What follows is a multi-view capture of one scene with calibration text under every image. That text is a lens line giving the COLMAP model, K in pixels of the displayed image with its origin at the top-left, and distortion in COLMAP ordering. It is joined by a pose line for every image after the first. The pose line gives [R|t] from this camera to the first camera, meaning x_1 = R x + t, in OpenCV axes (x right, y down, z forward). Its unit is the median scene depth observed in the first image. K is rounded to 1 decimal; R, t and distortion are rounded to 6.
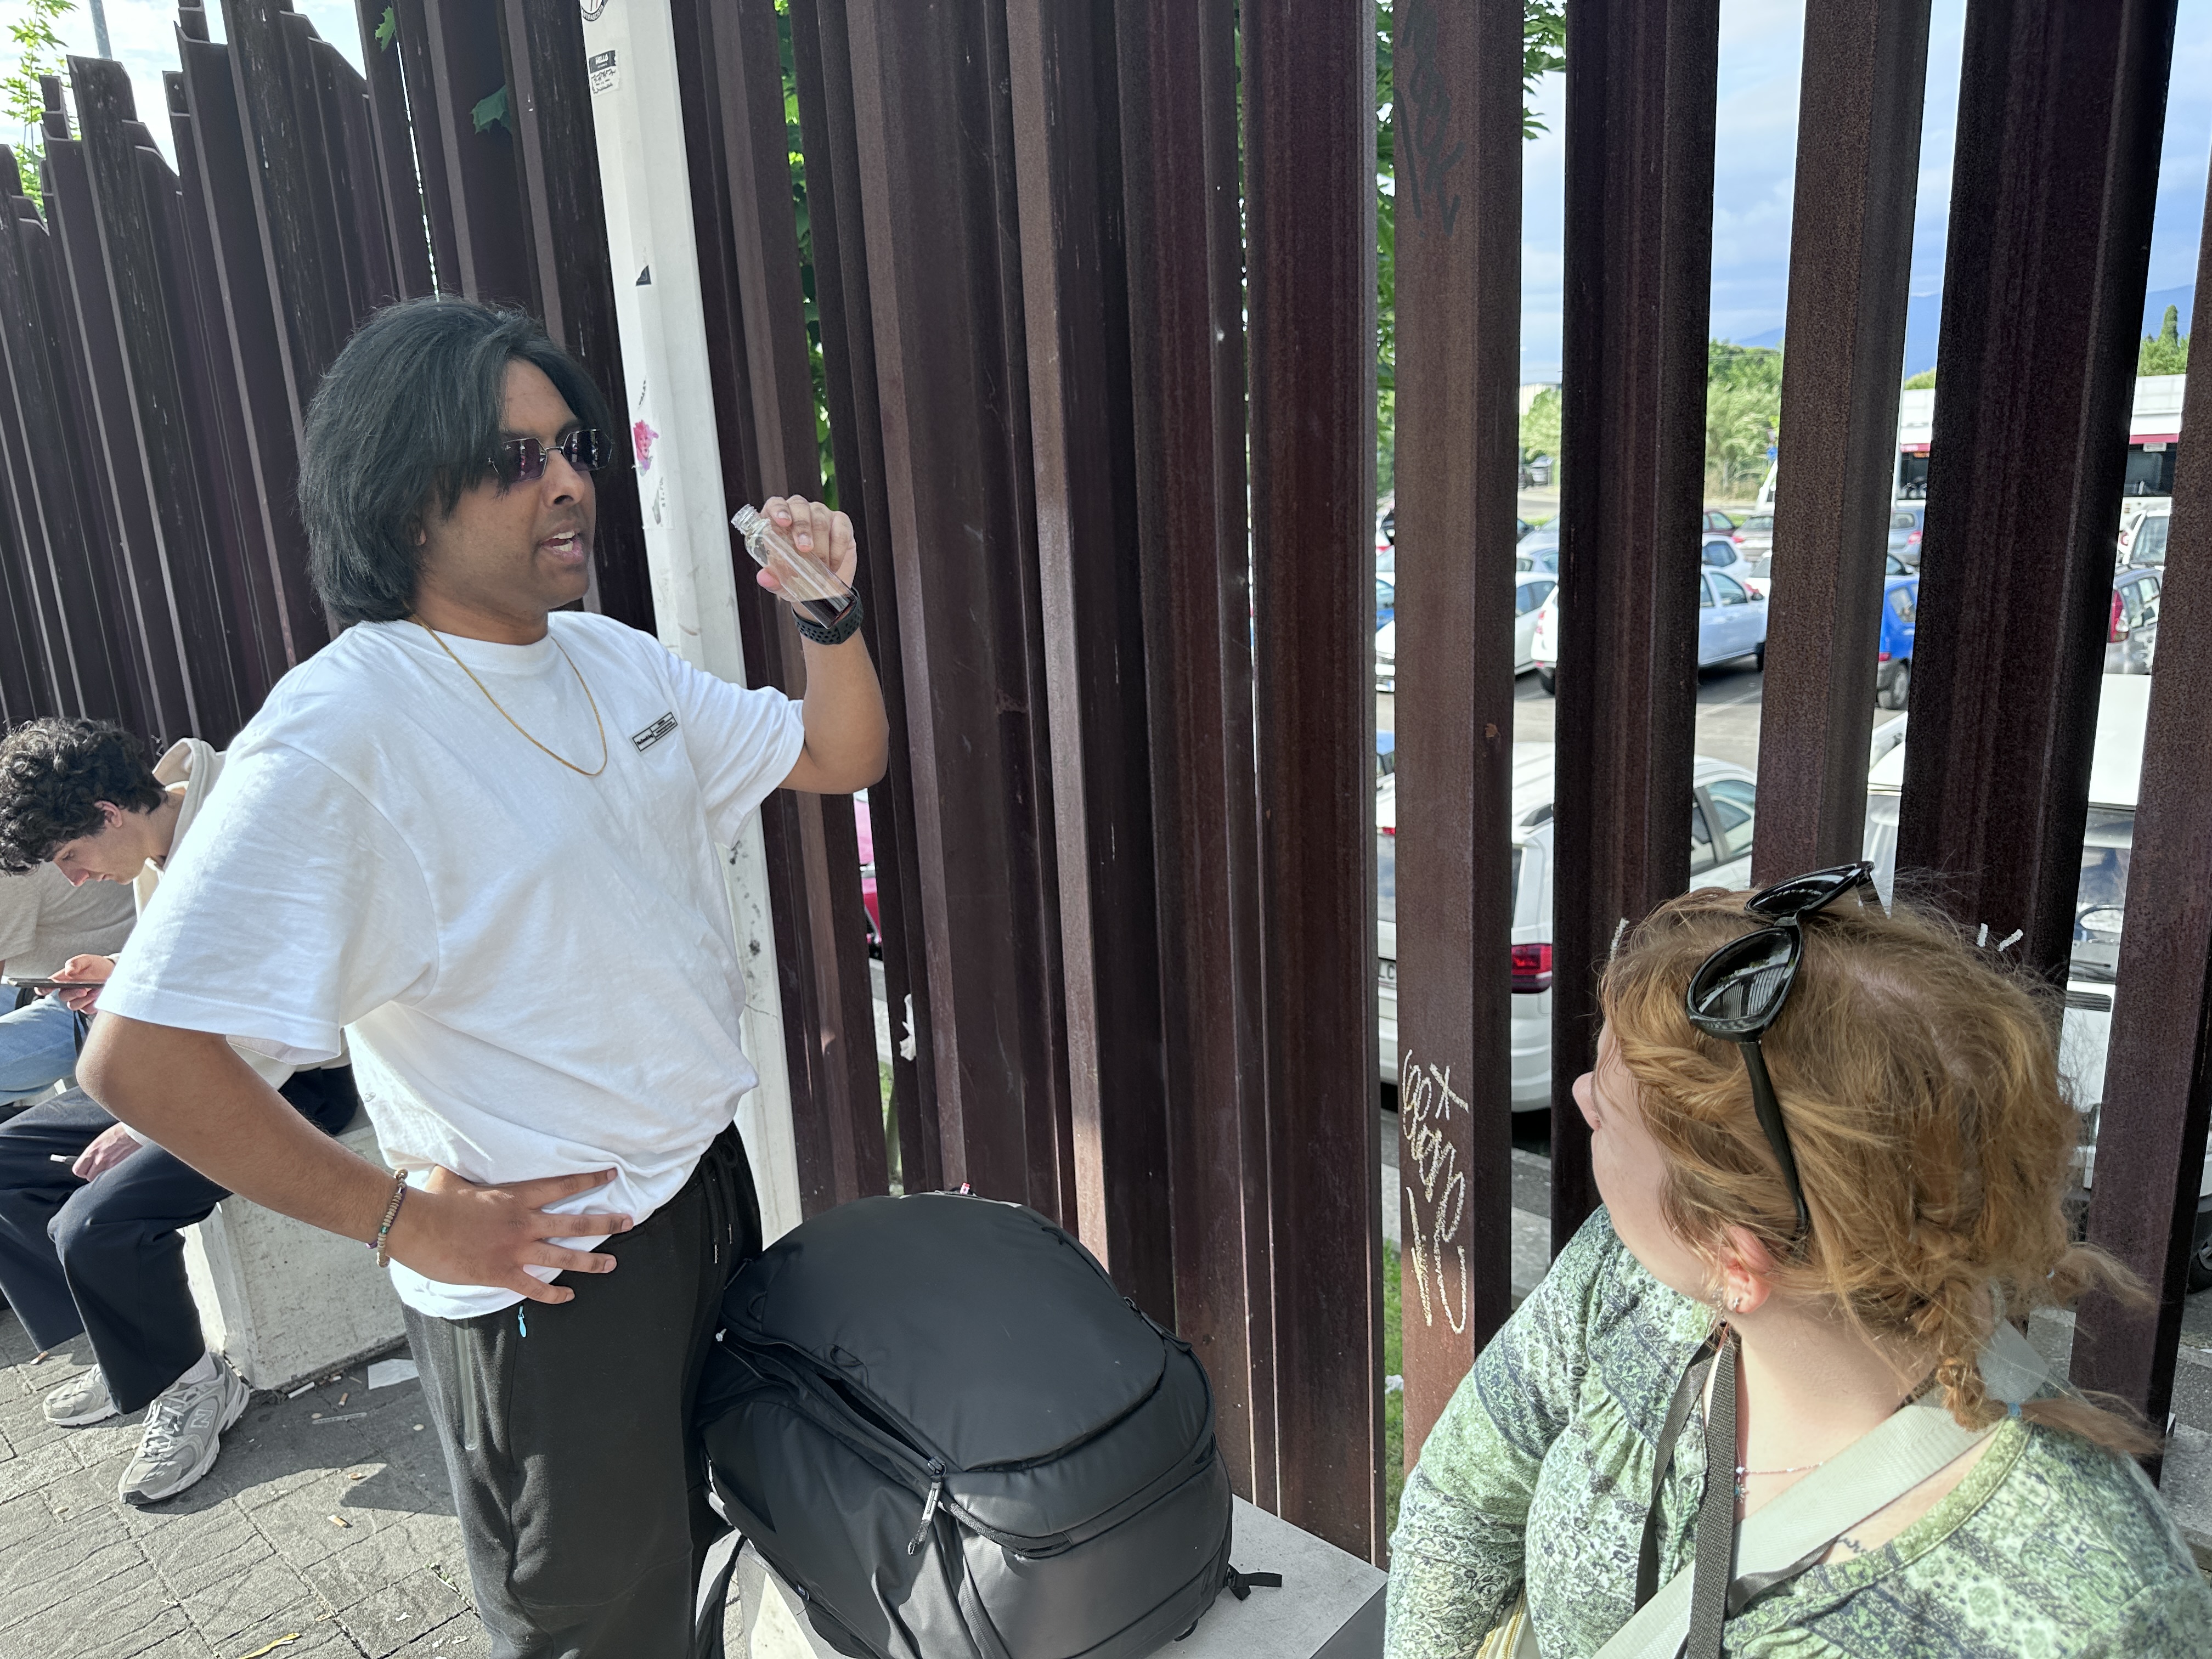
lens RADIAL K [[1560.8, 0, 1076.5], [0, 1560.8, 817.1], [0, 0, 1]] dist [0.076021, -0.110896]
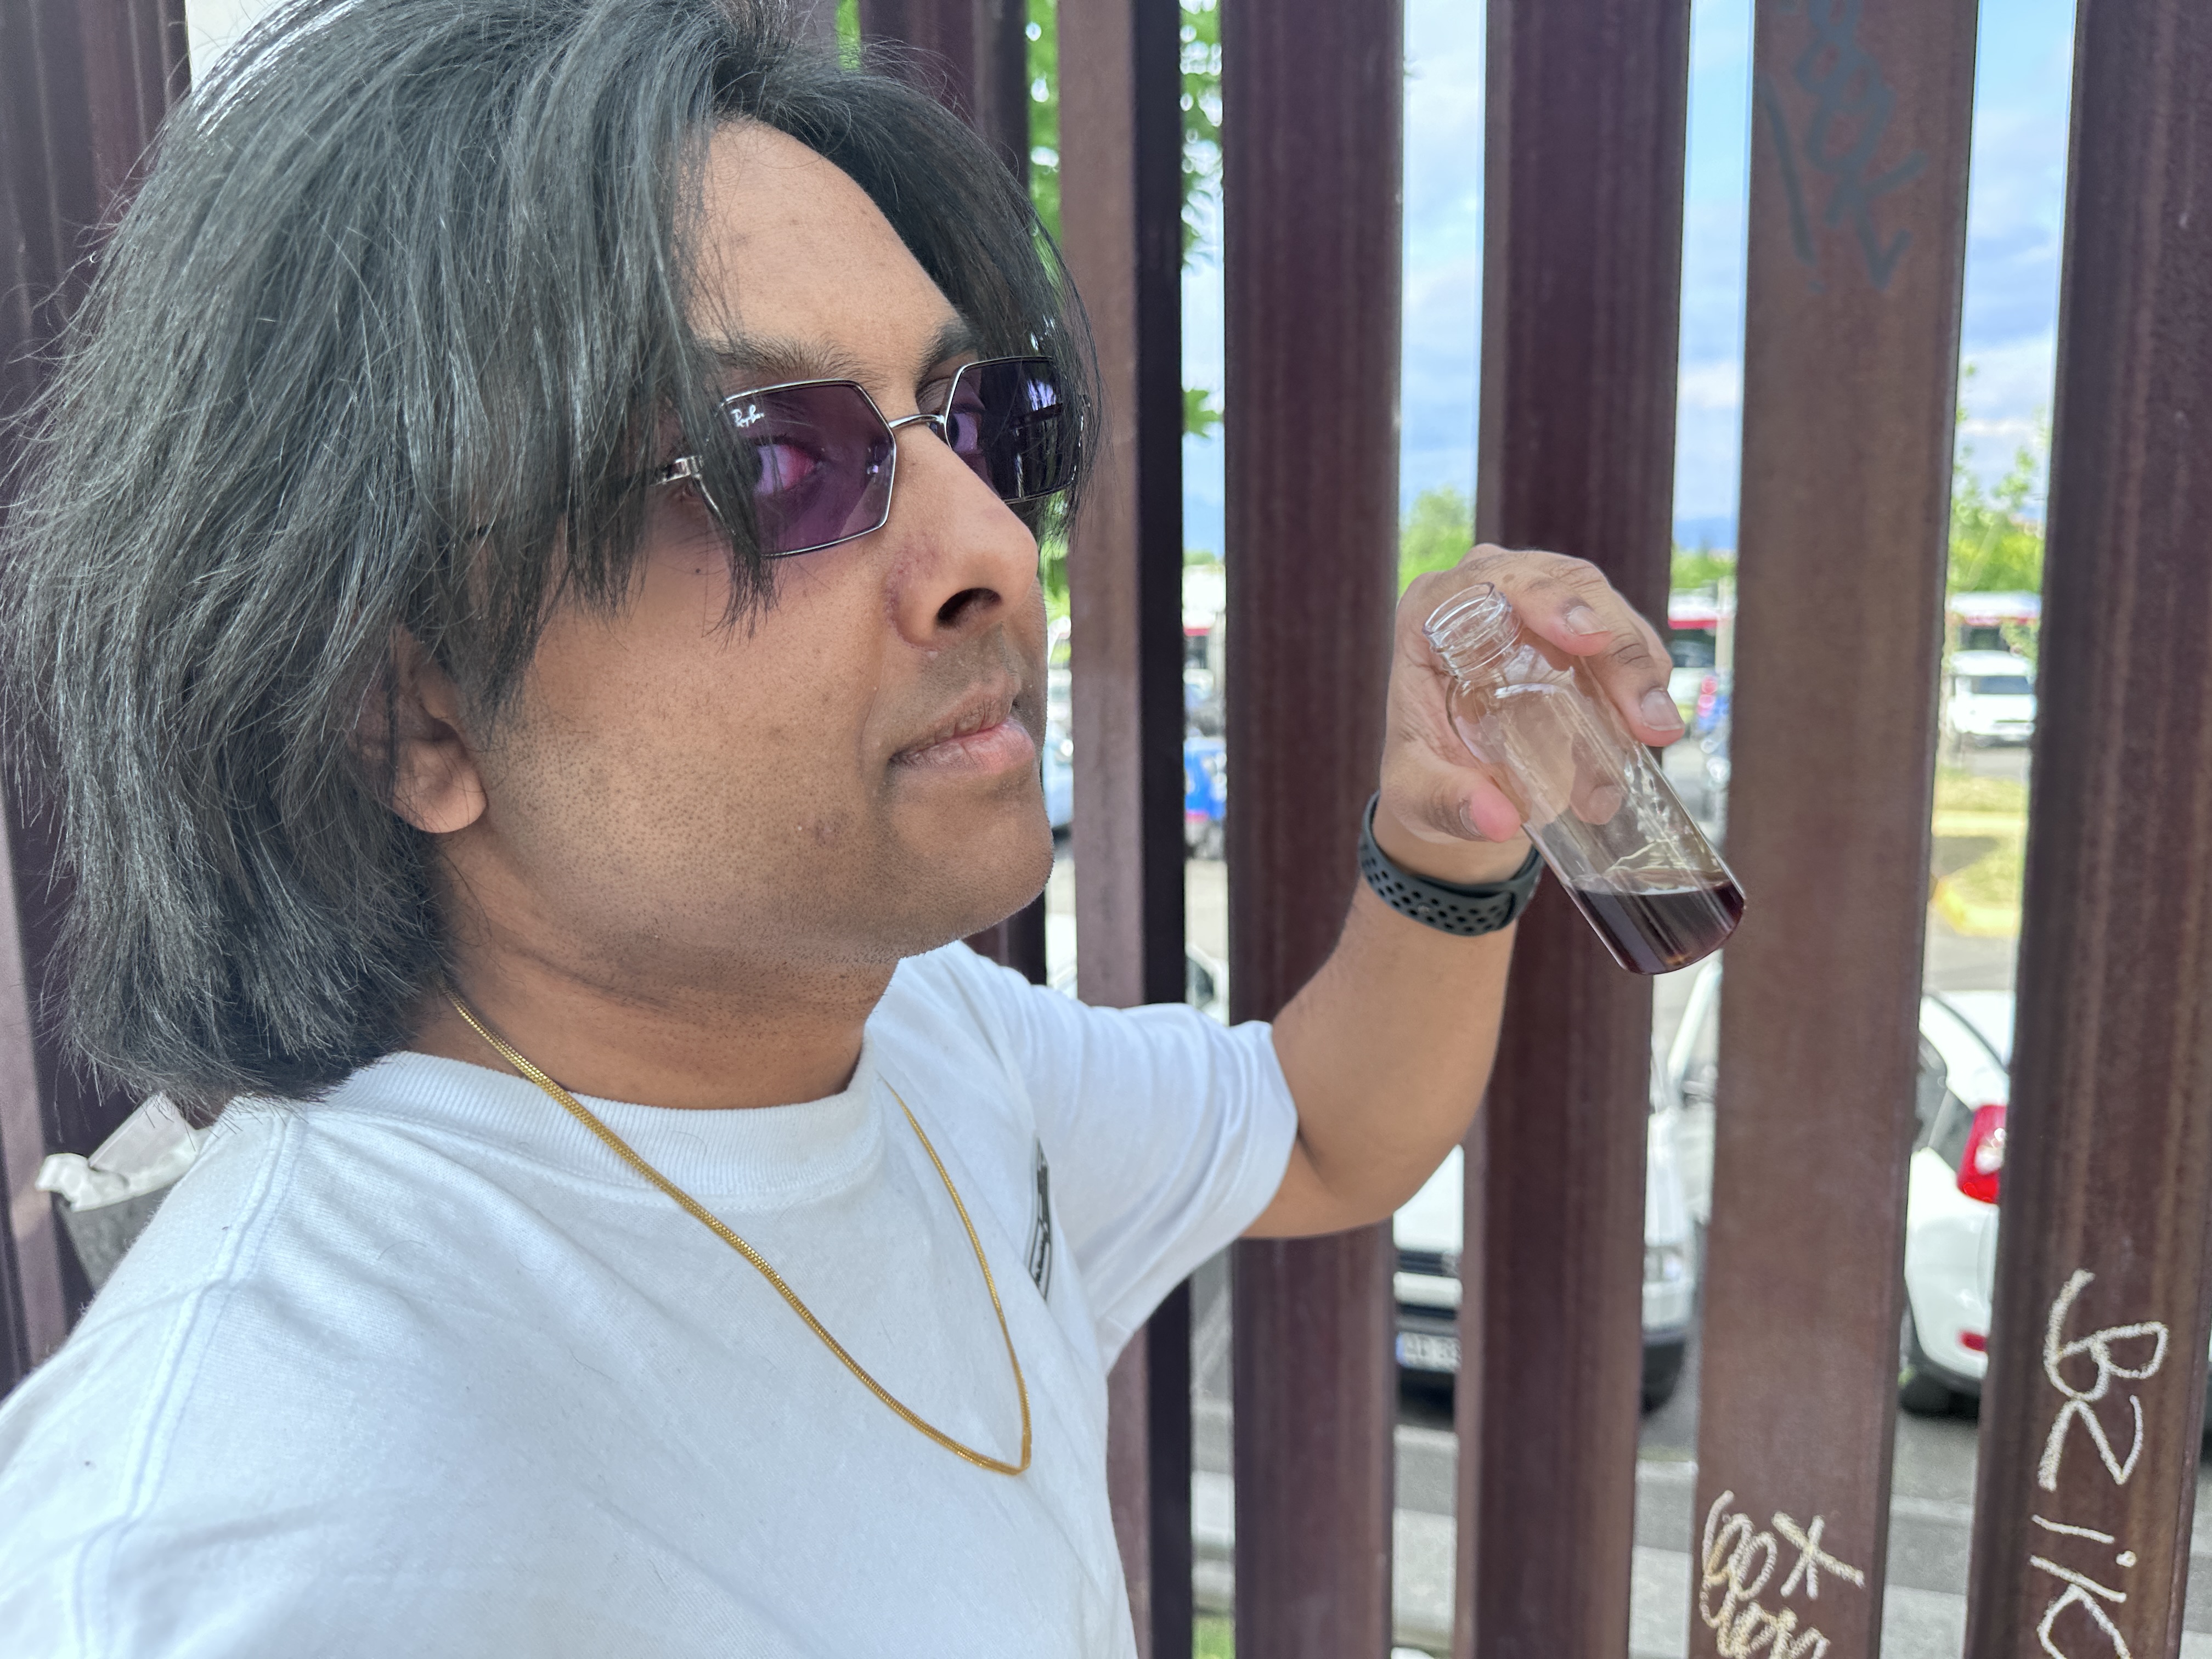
lens RADIAL K [[1537.6, 0, 1106.0], [0, 1537.6, 829.5], [0, 0, 1]] dist [-0.004856, 0.001096]
pose [[0.886844, -0.023585, 0.461467, -0.311482], [0.070467, 0.993918, -0.084626, -0.093157], [-0.456665, 0.107568, 0.883112, 0.516539]]
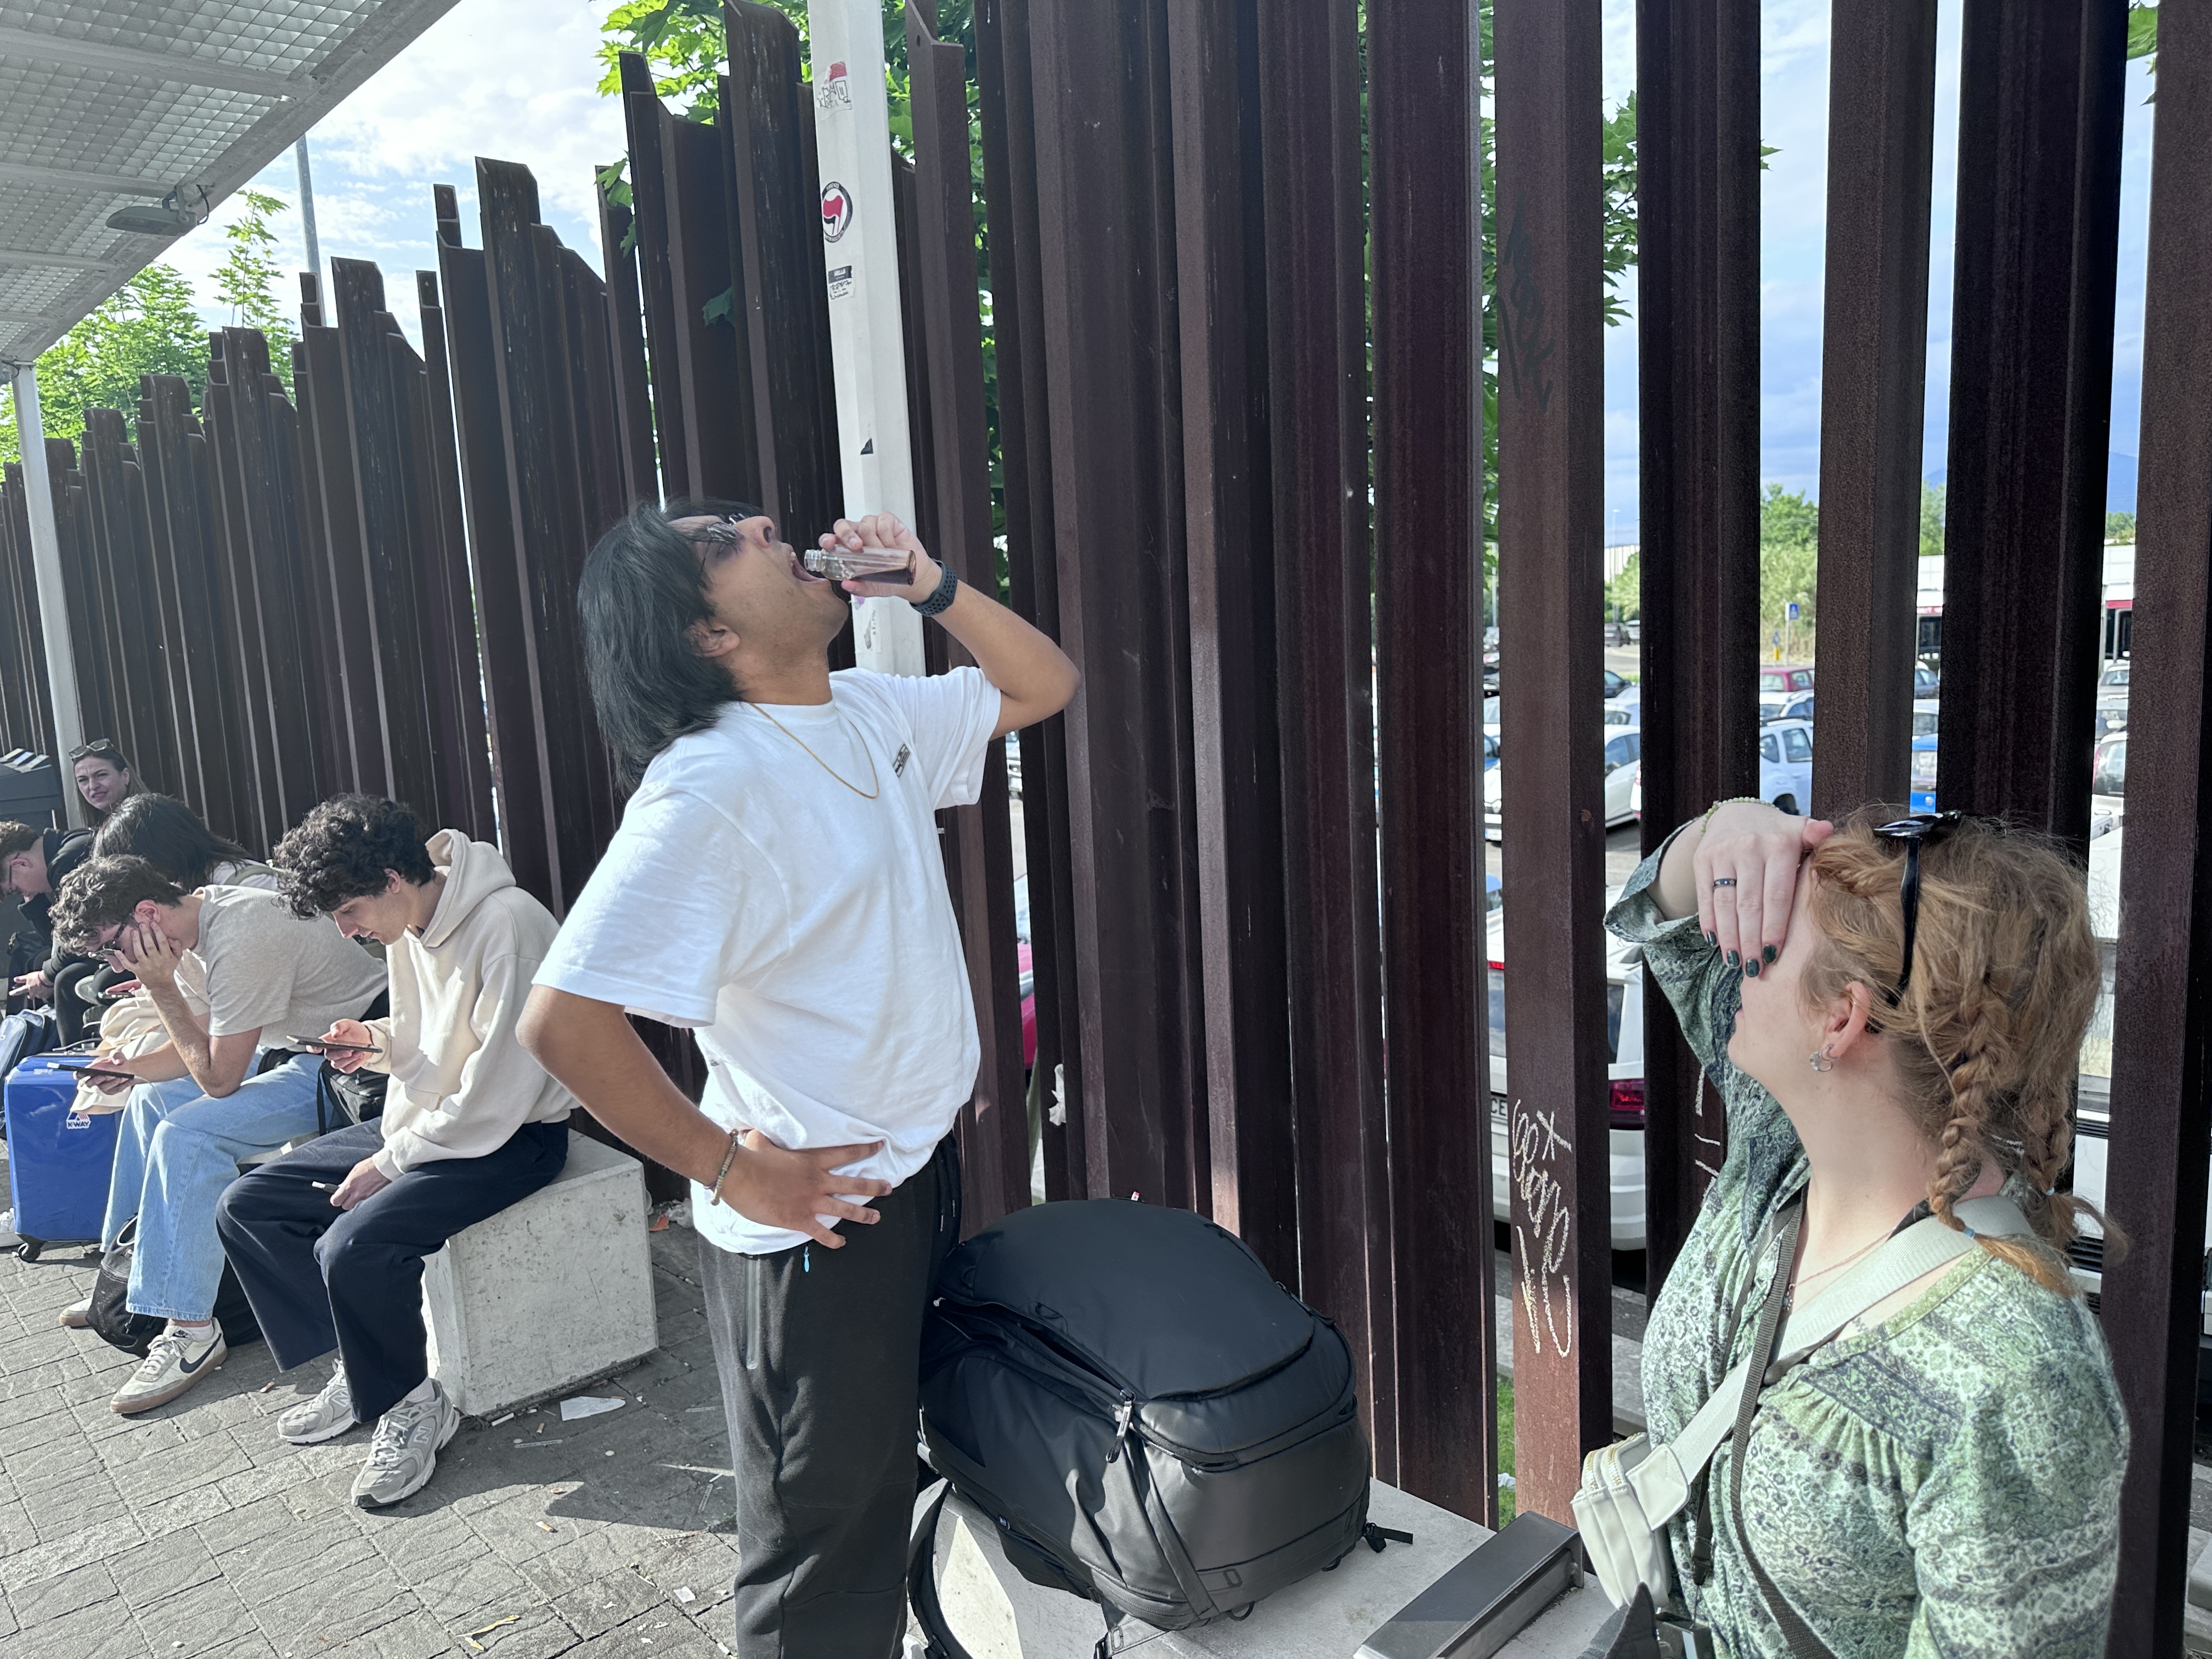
lens RADIAL K [[1543.2, 0, 1060.8], [0, 1543.2, 791.4], [0, 0, 1]] dist [0.082123, -0.118120]
pose [[0.997296, 0.011909, -0.072517, -0.039822], [-0.019589, 0.994159, -0.106132, 0.052299], [0.070829, 0.107266, 0.991704, -0.170423]]
